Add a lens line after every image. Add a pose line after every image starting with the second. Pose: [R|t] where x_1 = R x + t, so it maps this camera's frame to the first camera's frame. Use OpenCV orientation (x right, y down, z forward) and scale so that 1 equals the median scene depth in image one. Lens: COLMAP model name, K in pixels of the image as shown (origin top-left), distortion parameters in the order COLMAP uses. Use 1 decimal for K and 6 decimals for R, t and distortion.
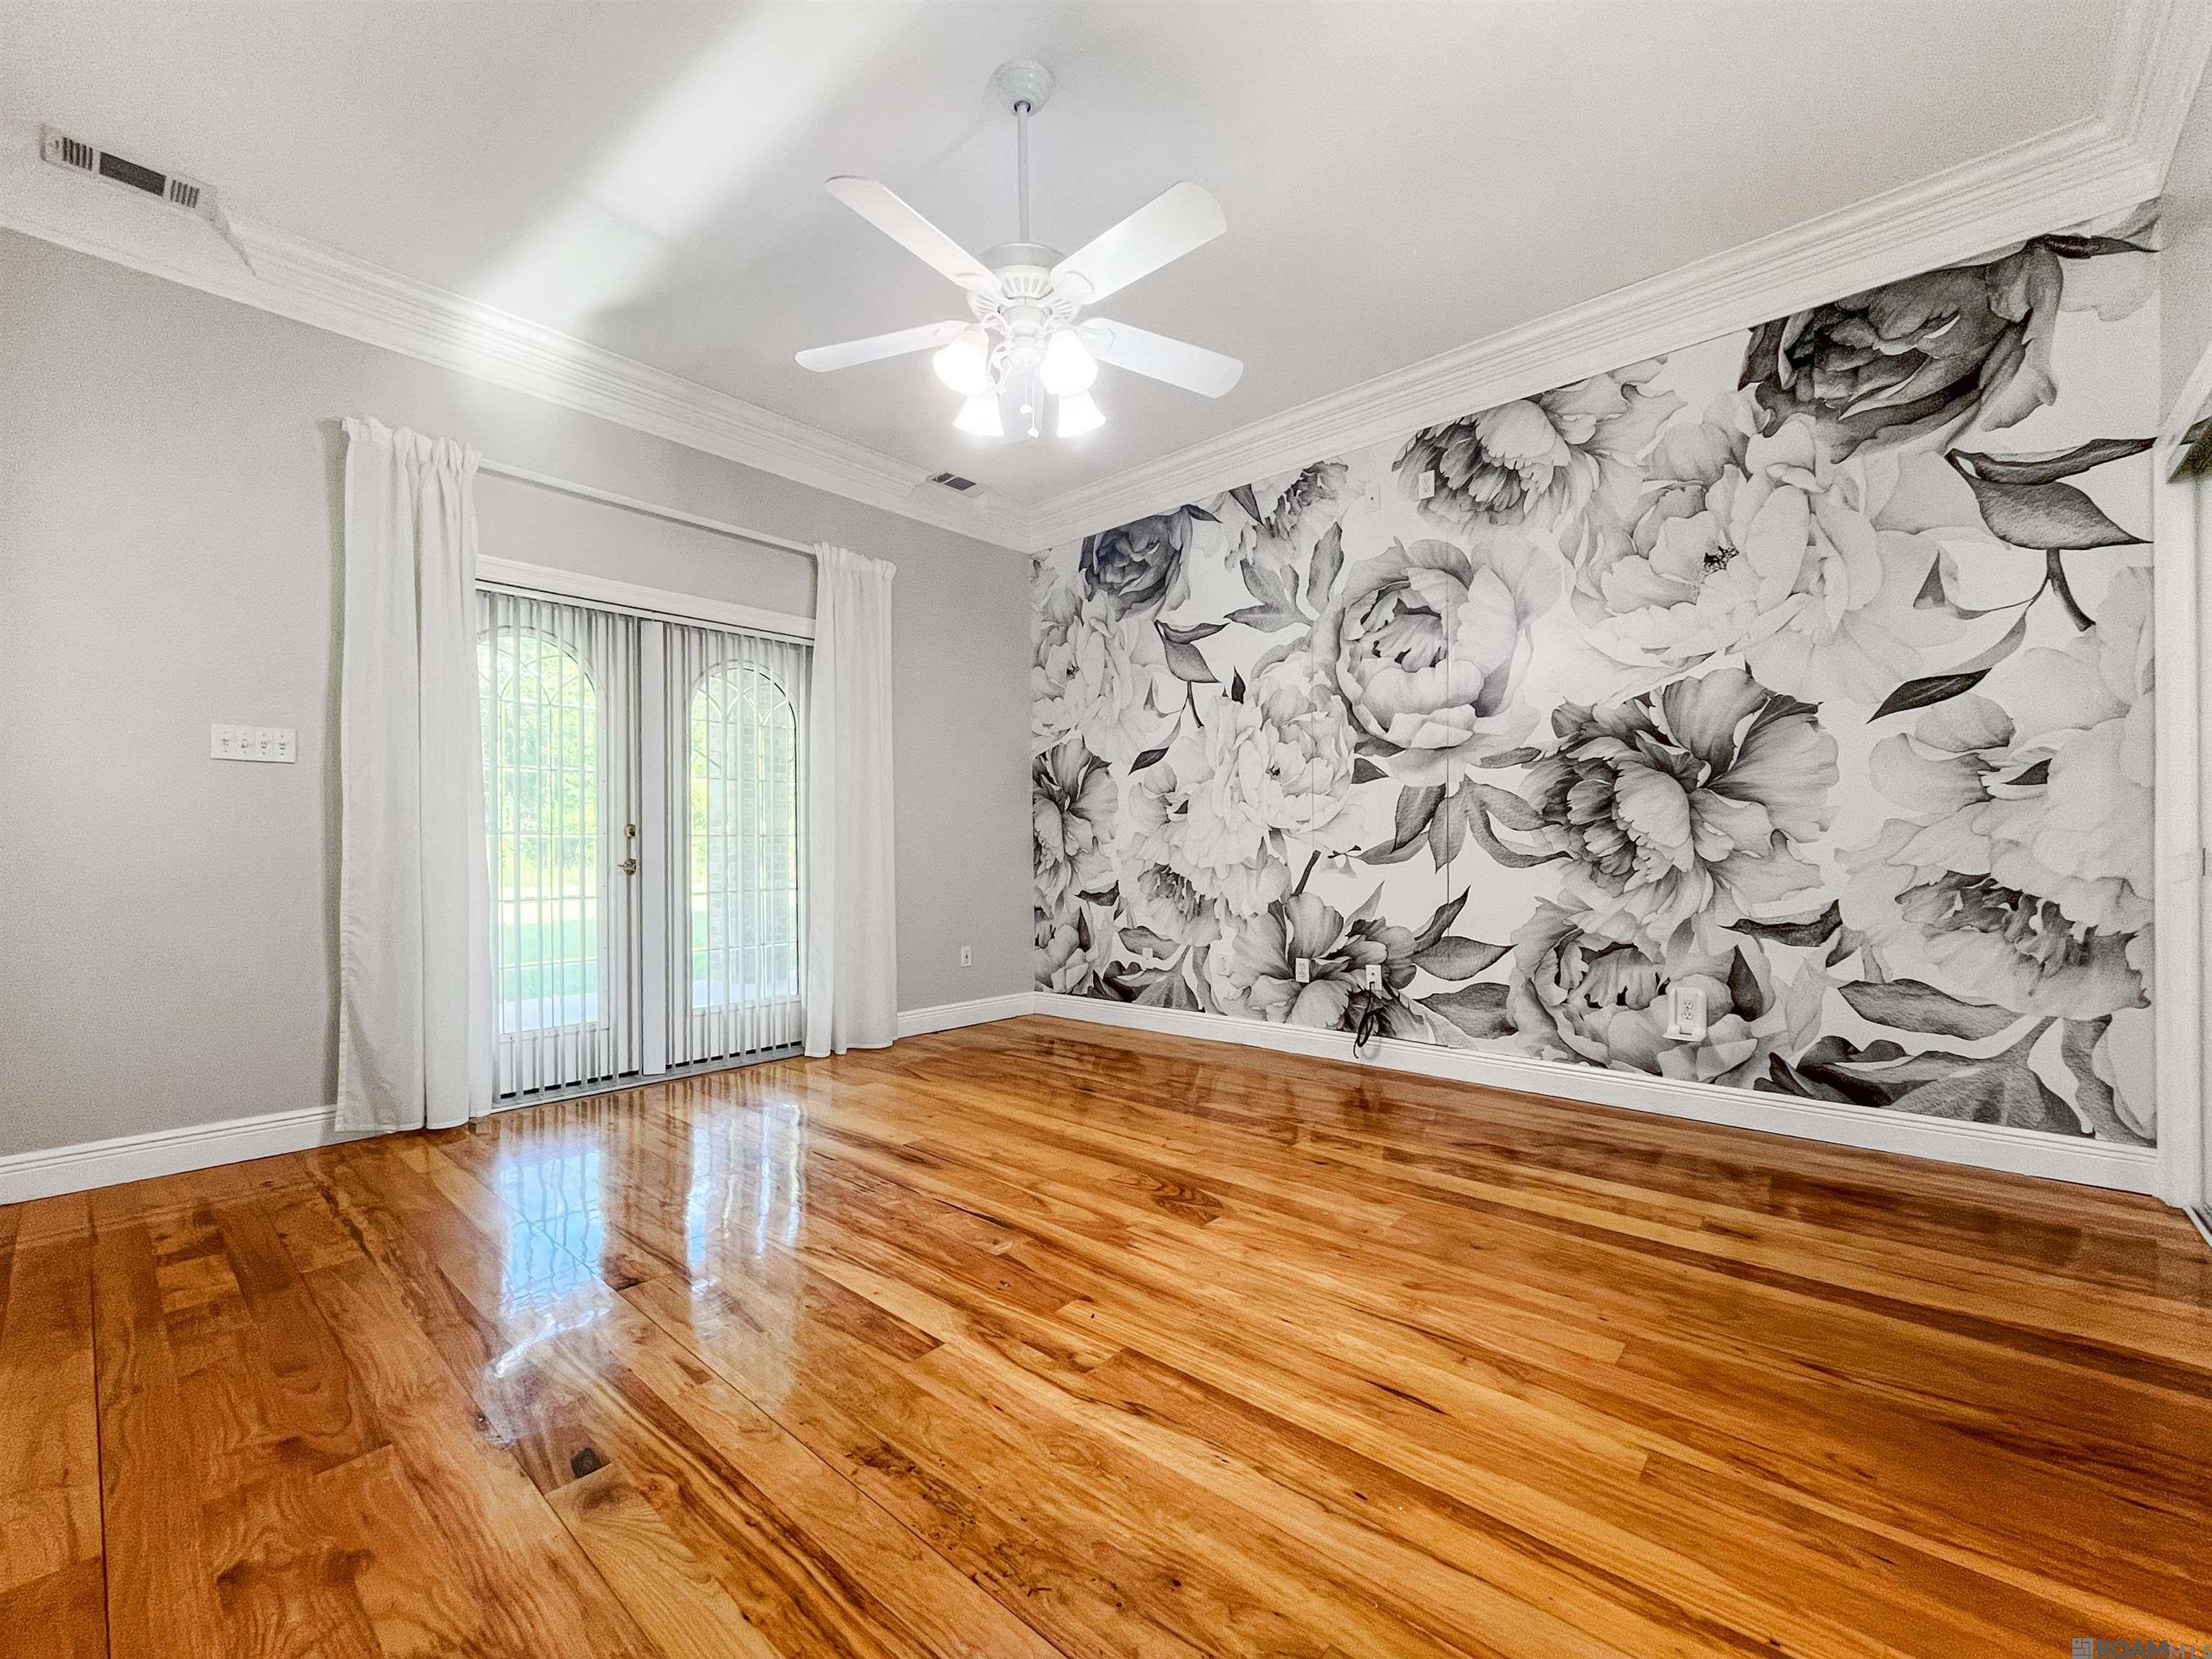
lens RADIAL K [[905.4, 0, 1105.4], [0, 905.4, 843.8], [0, 0, 1]] dist [-0.007249, 0.001512]
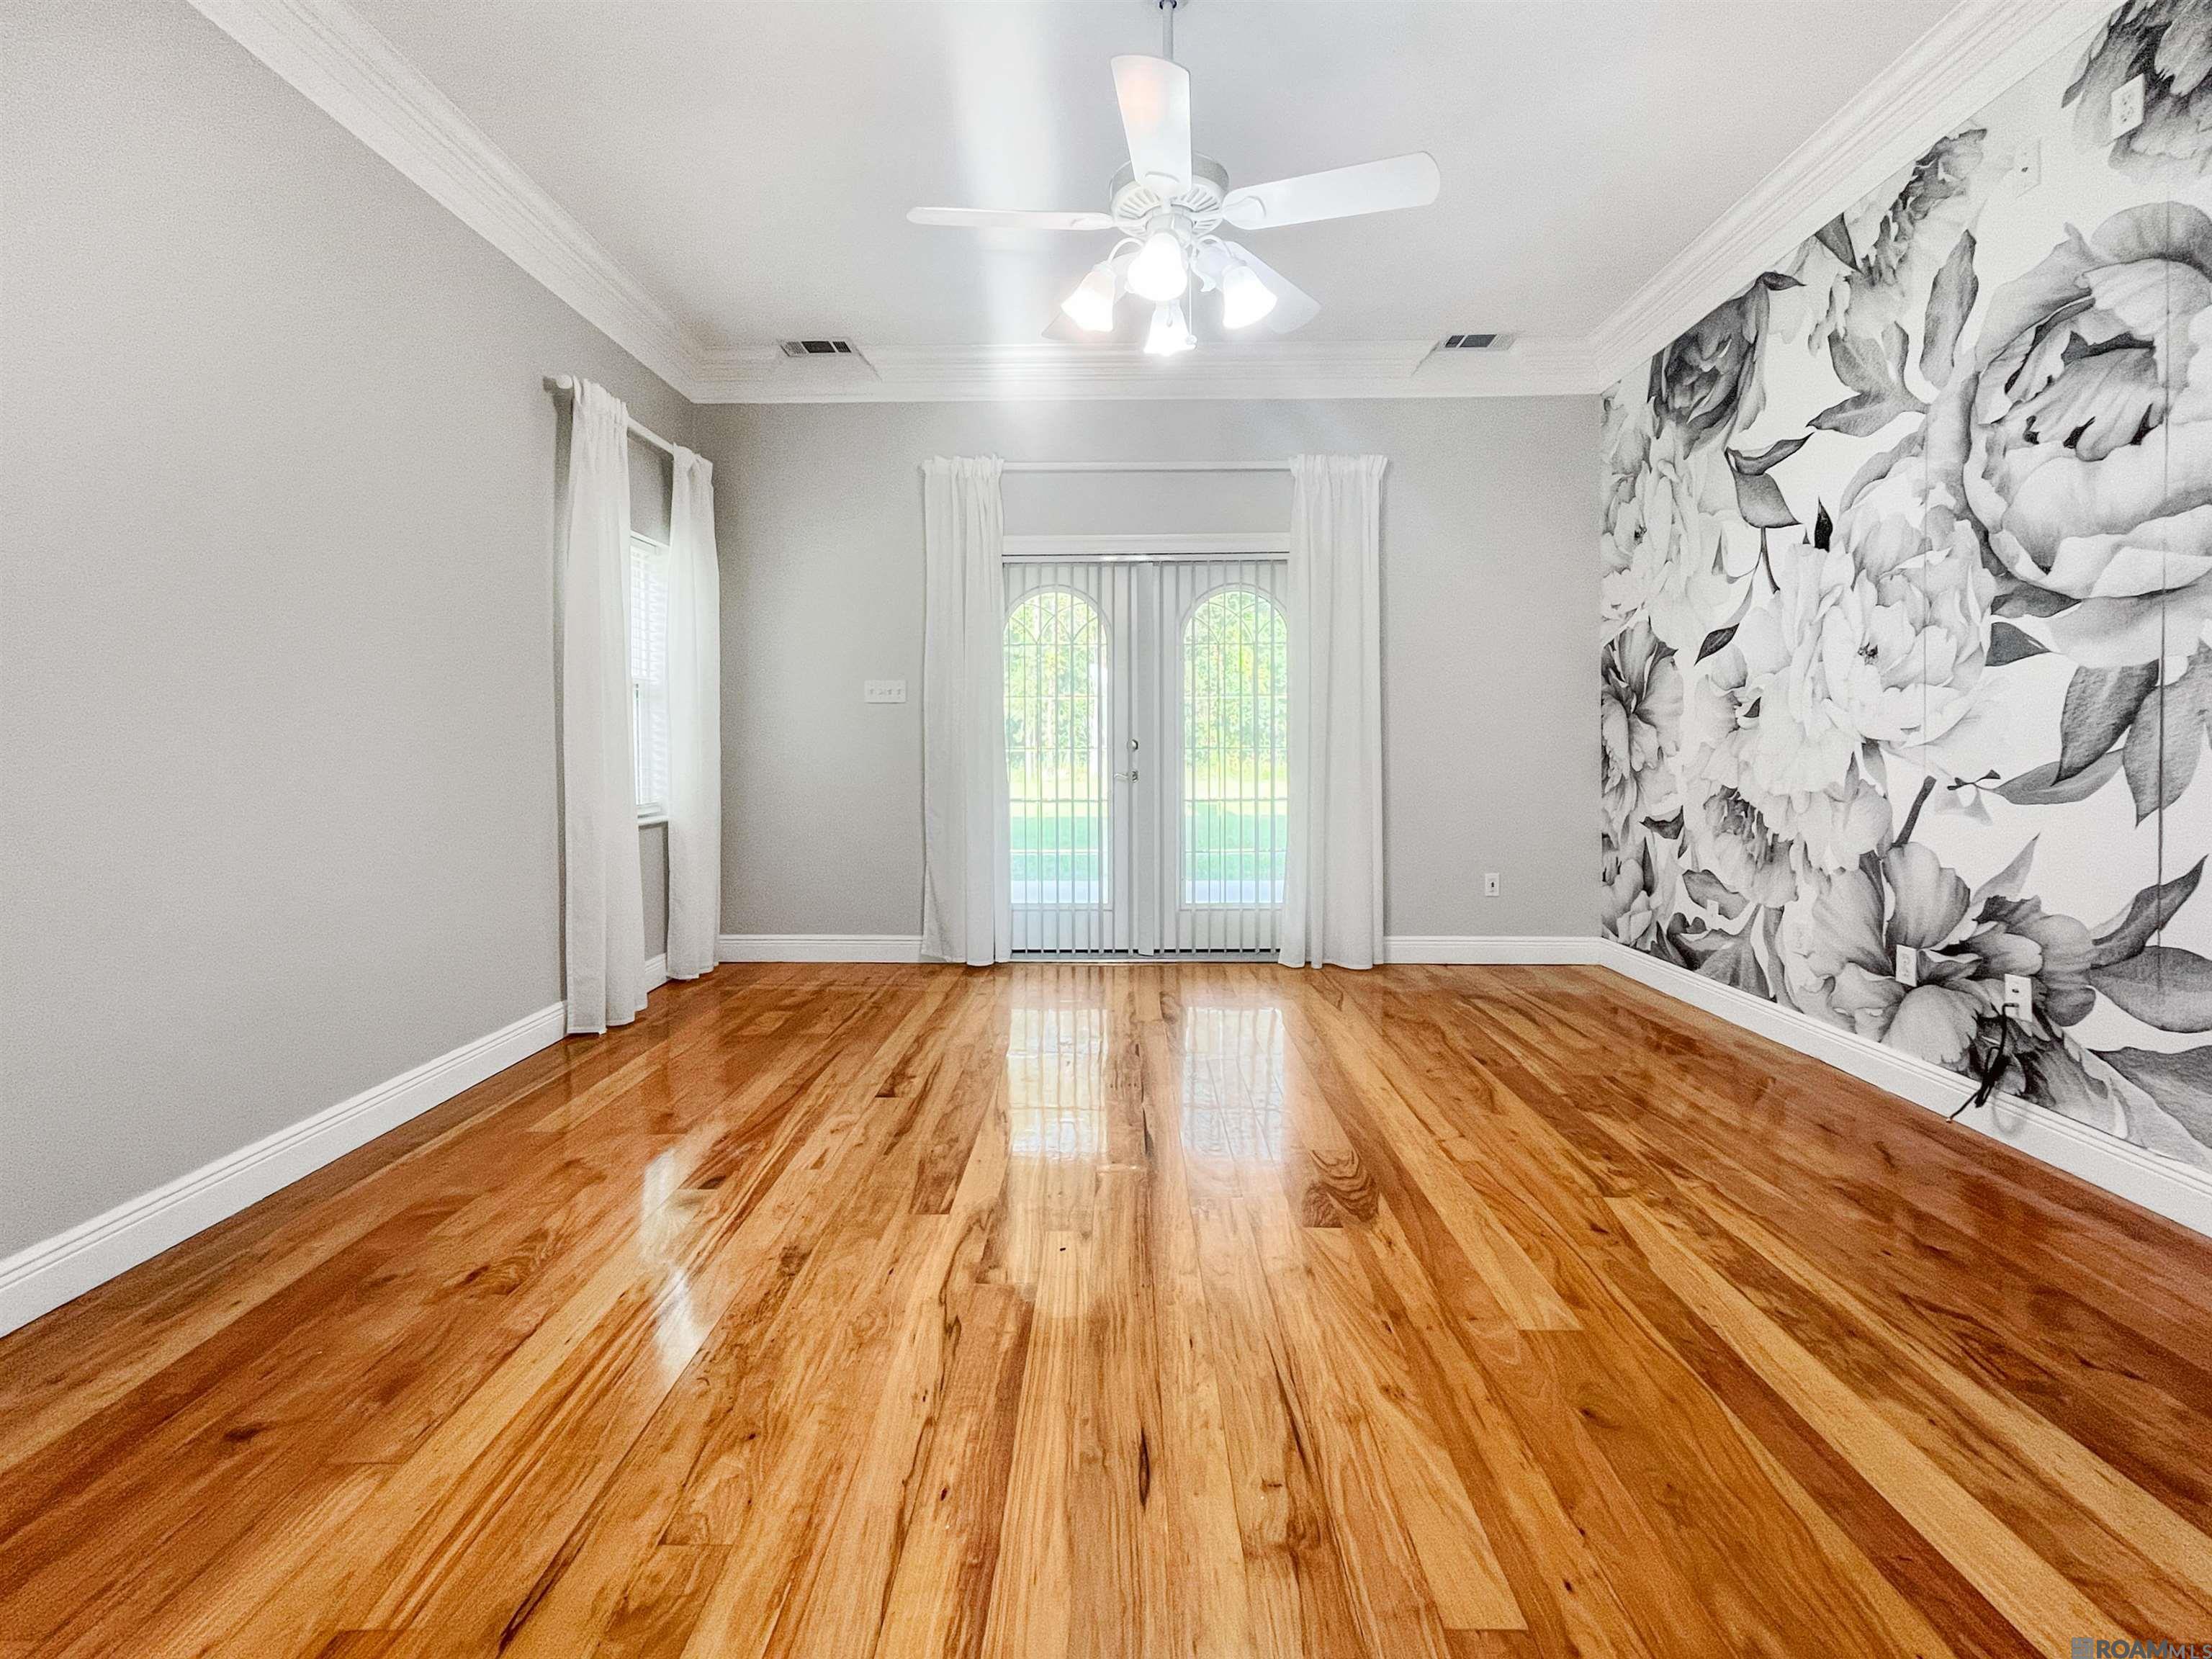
lens RADIAL K [[949.2, 0, 1111.6], [0, 949.2, 759.2], [0, 0, 1]] dist [-0.000421, -0.001223]
pose [[0.662144, 0.013444, -0.749256, 0.355758], [0.002860, 0.999786, 0.020467, -0.019665], [0.749371, -0.015695, 0.661964, 0.154070]]
